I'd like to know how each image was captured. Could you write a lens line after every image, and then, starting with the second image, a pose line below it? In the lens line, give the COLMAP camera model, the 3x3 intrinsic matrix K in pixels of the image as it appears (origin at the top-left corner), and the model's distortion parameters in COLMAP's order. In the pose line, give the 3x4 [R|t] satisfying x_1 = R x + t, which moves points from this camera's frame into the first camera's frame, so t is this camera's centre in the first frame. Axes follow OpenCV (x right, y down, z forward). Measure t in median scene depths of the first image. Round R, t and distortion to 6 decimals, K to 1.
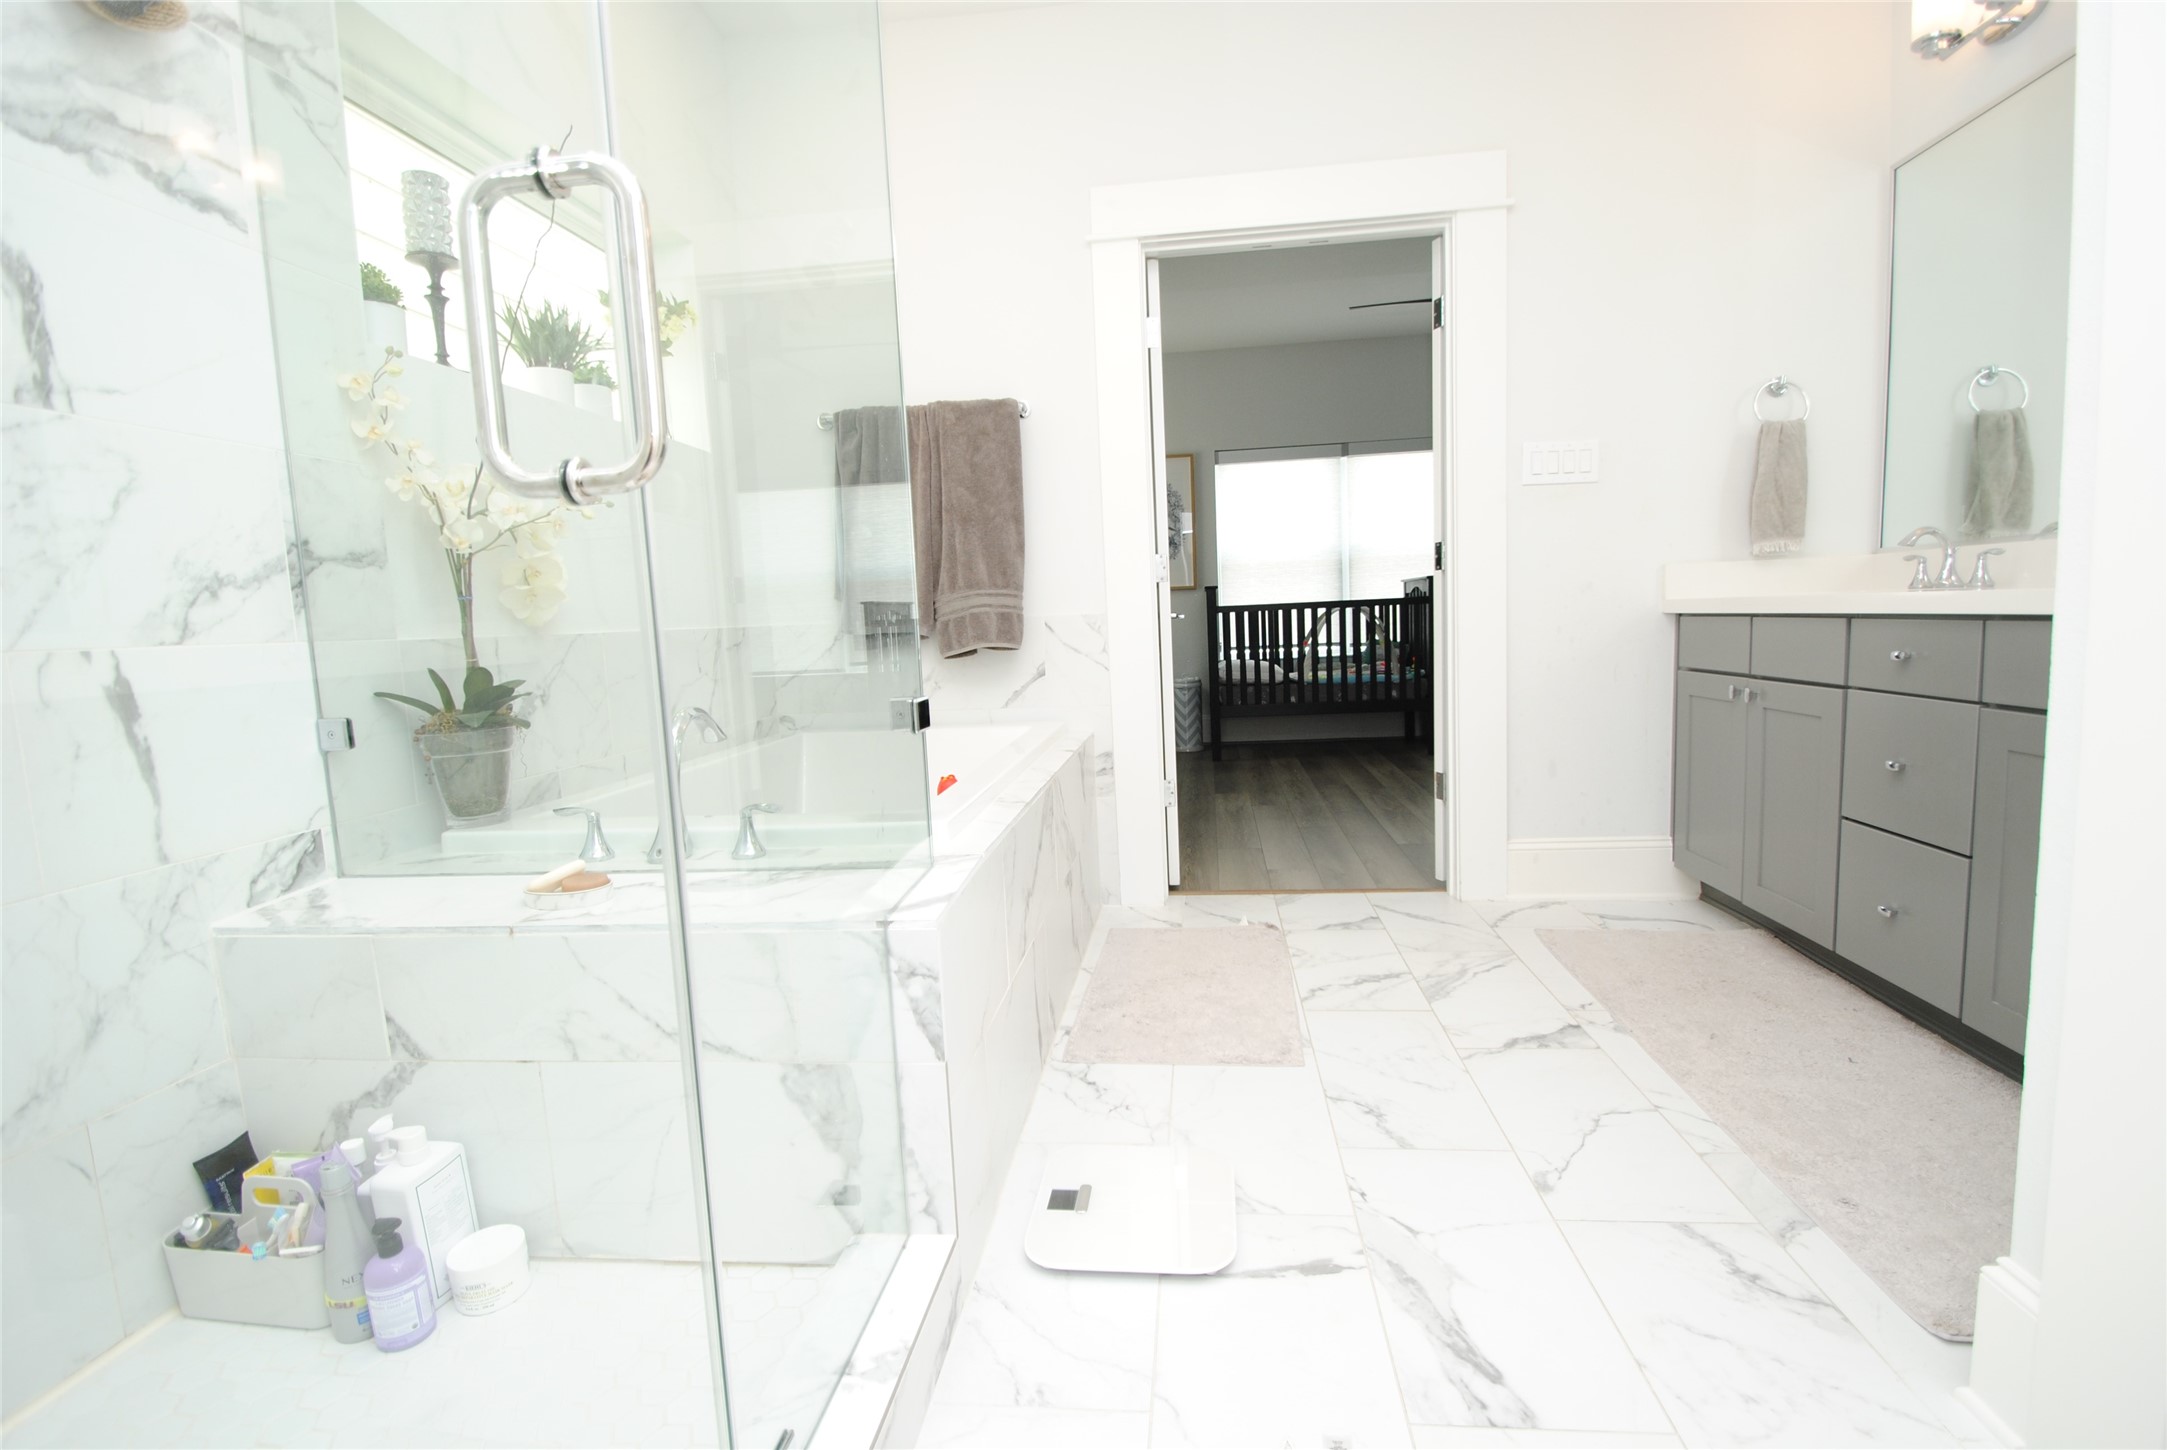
lens RADIAL K [[985.3, 0, 1097.0], [0, 985.3, 737.8], [0, 0, 1]] dist [0.009346, -0.015140]
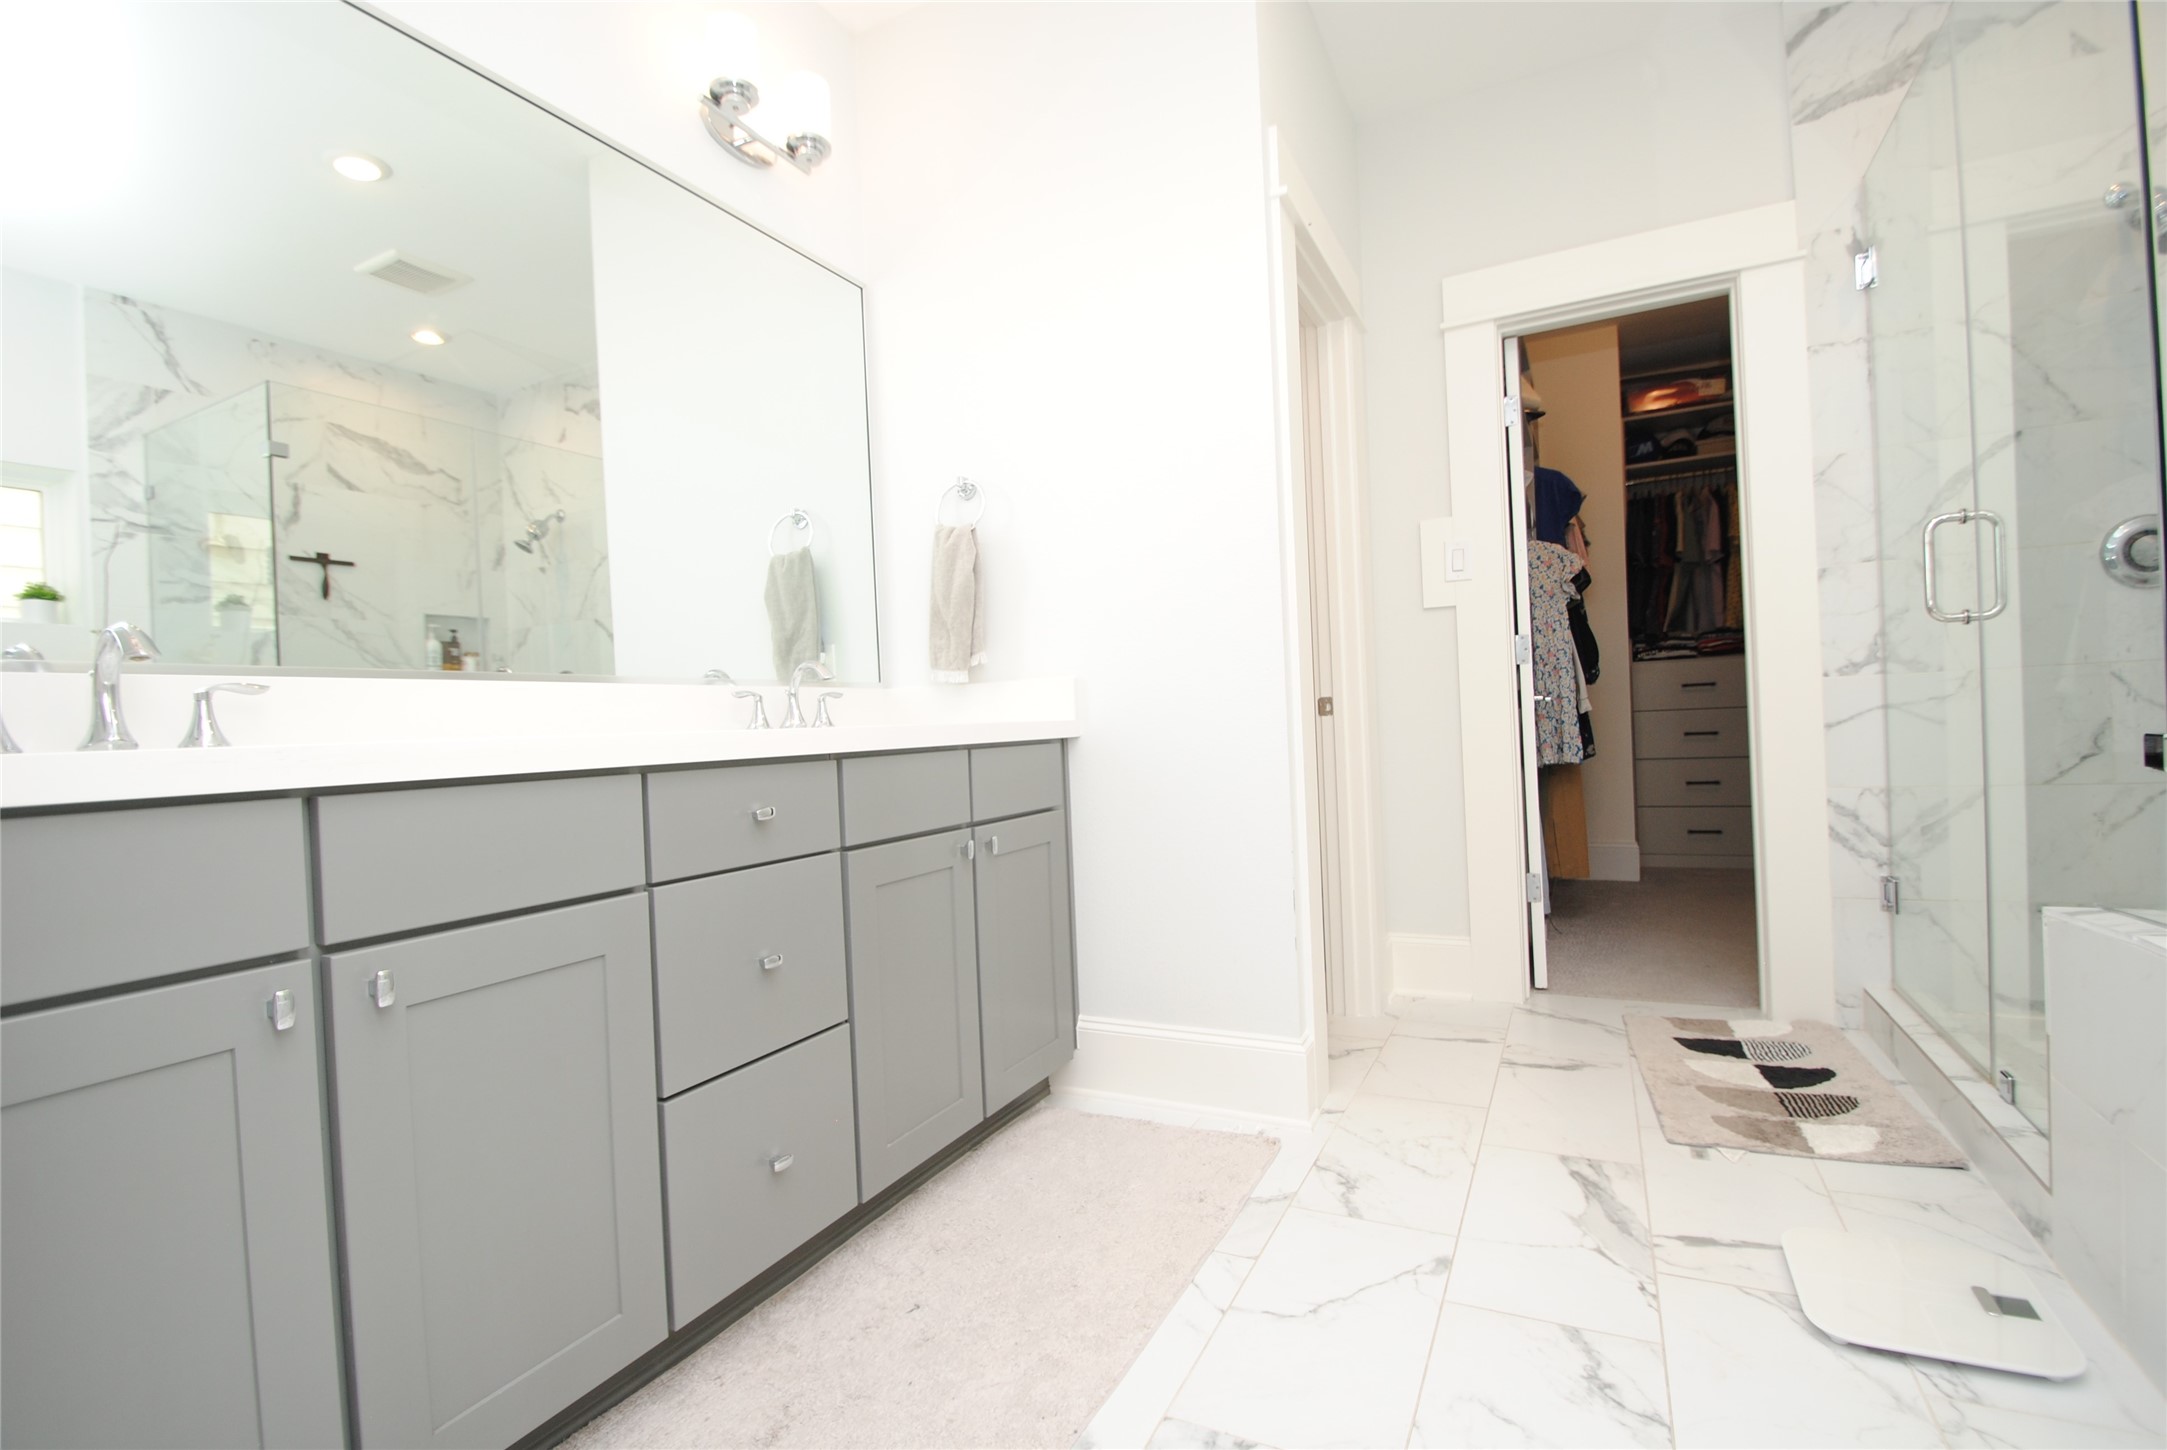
lens RADIAL K [[985.3, 0, 1099.7], [0, 985.3, 732.0], [0, 0, 1]] dist [0.009346, -0.015140]
pose [[-0.934050, 0.081050, 0.347824, 0.384608], [0.125056, 0.986476, 0.105956, -0.237917], [-0.334532, 0.142465, -0.931553, 1.986775]]
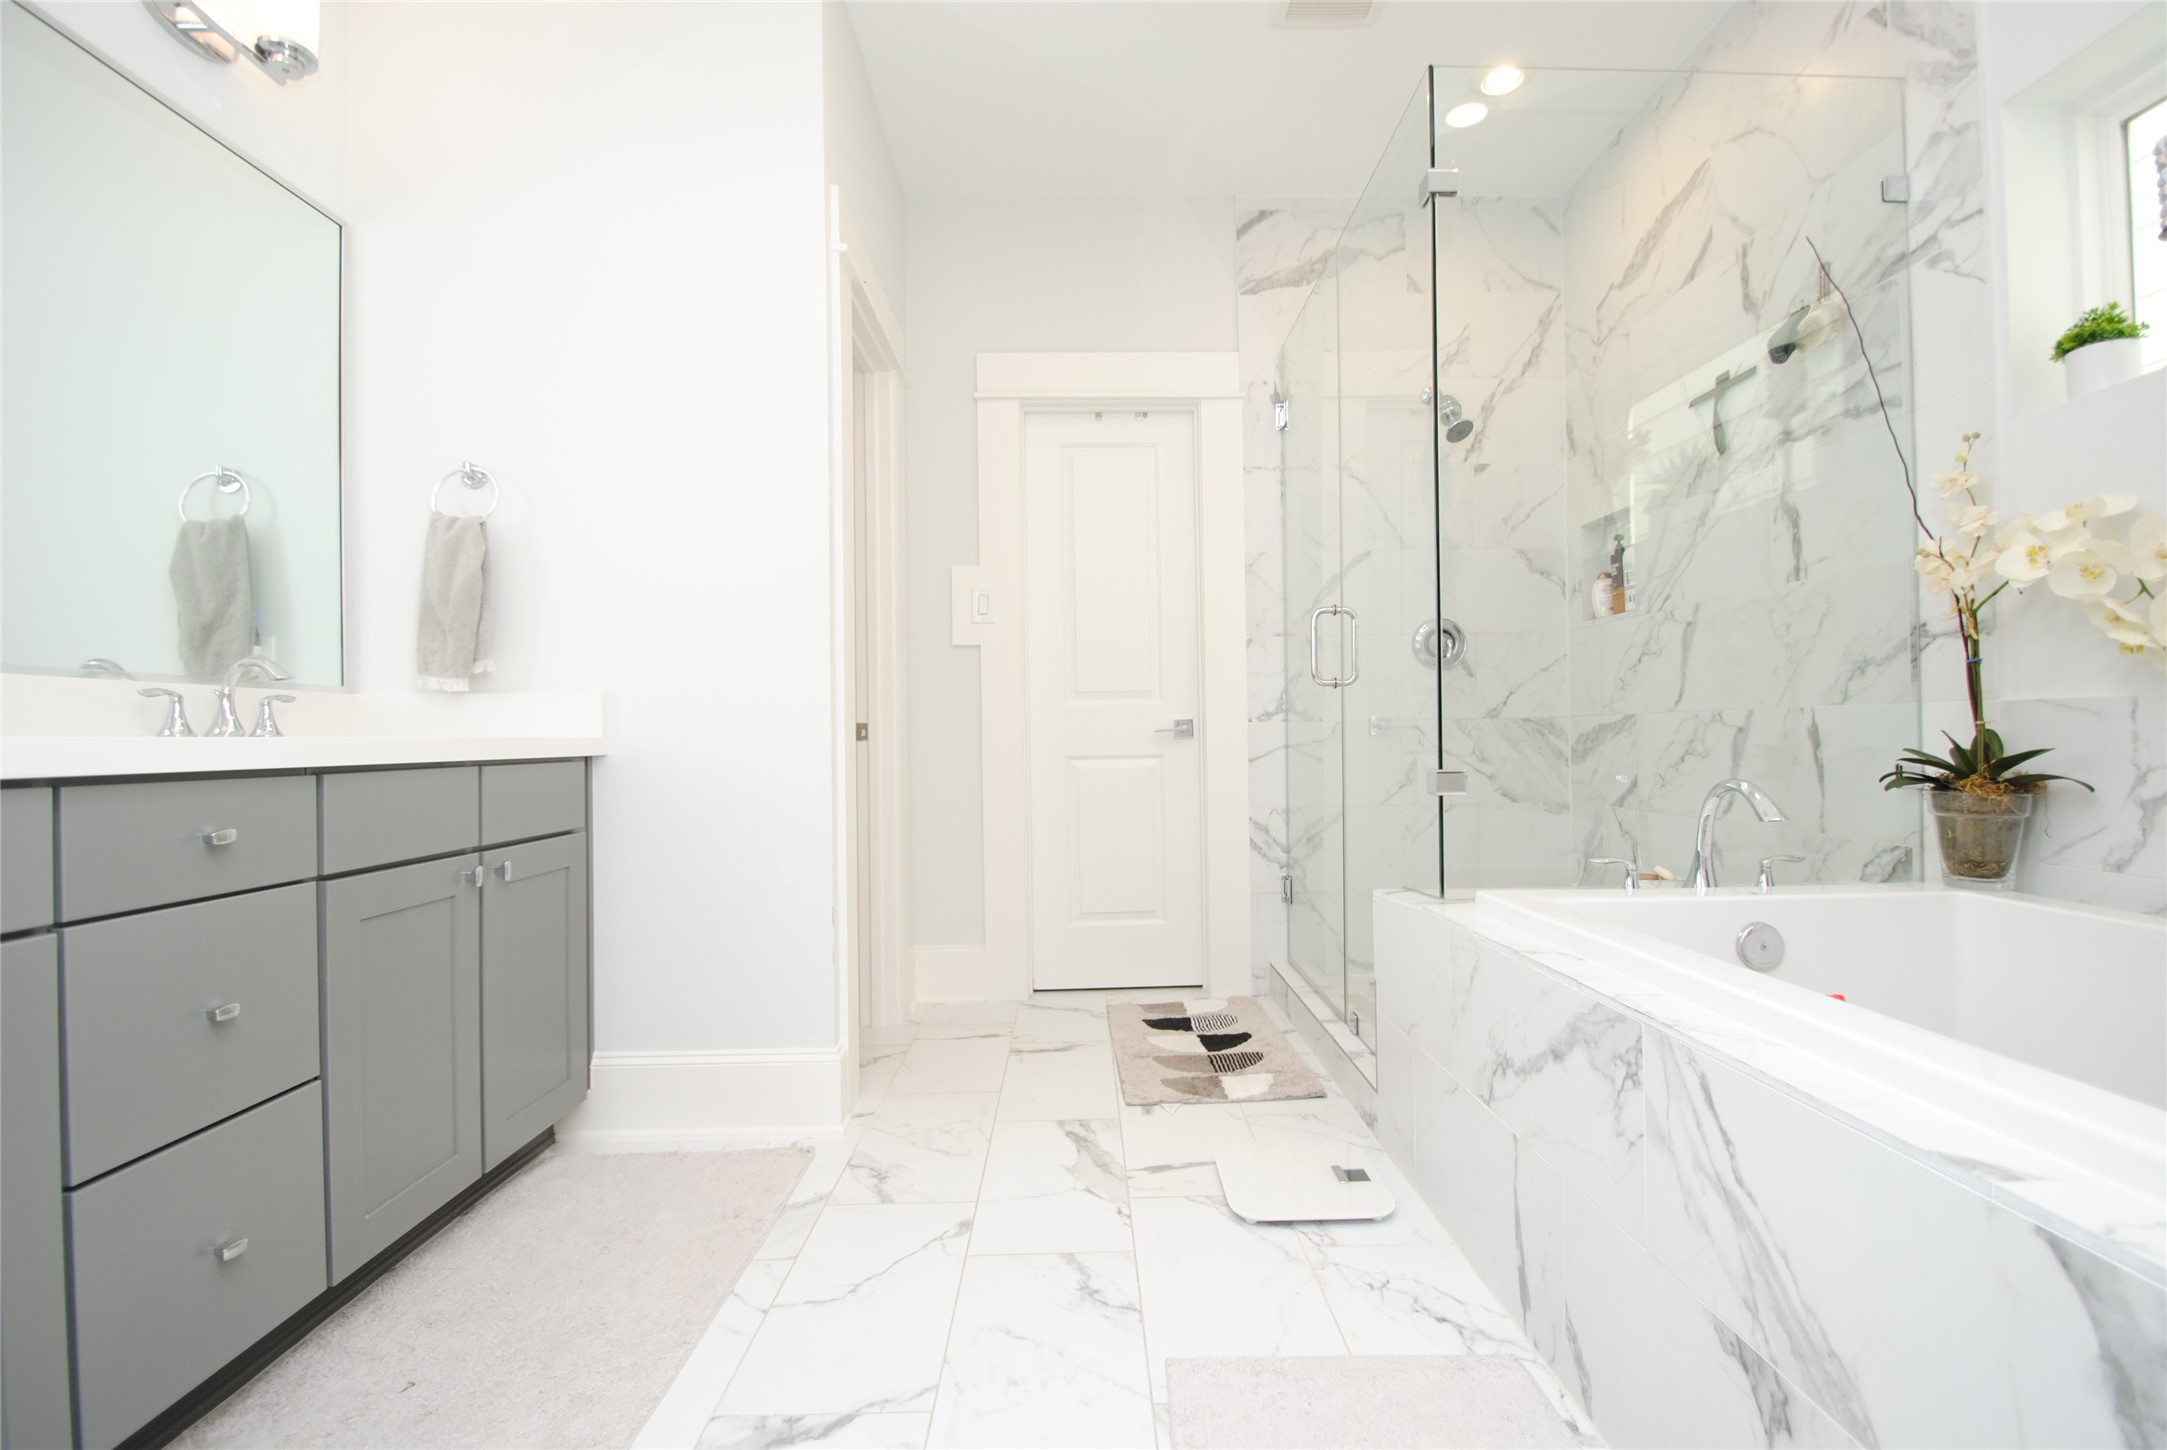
lens RADIAL K [[985.3, 0, 1097.0], [0, 985.3, 733.2], [0, 0, 1]] dist [0.009346, -0.015140]
pose [[-0.990599, 0.055321, -0.125110, 0.412022], [0.039962, 0.991713, 0.122097, -0.252452], [0.130828, 0.115950, -0.984601, 2.089687]]
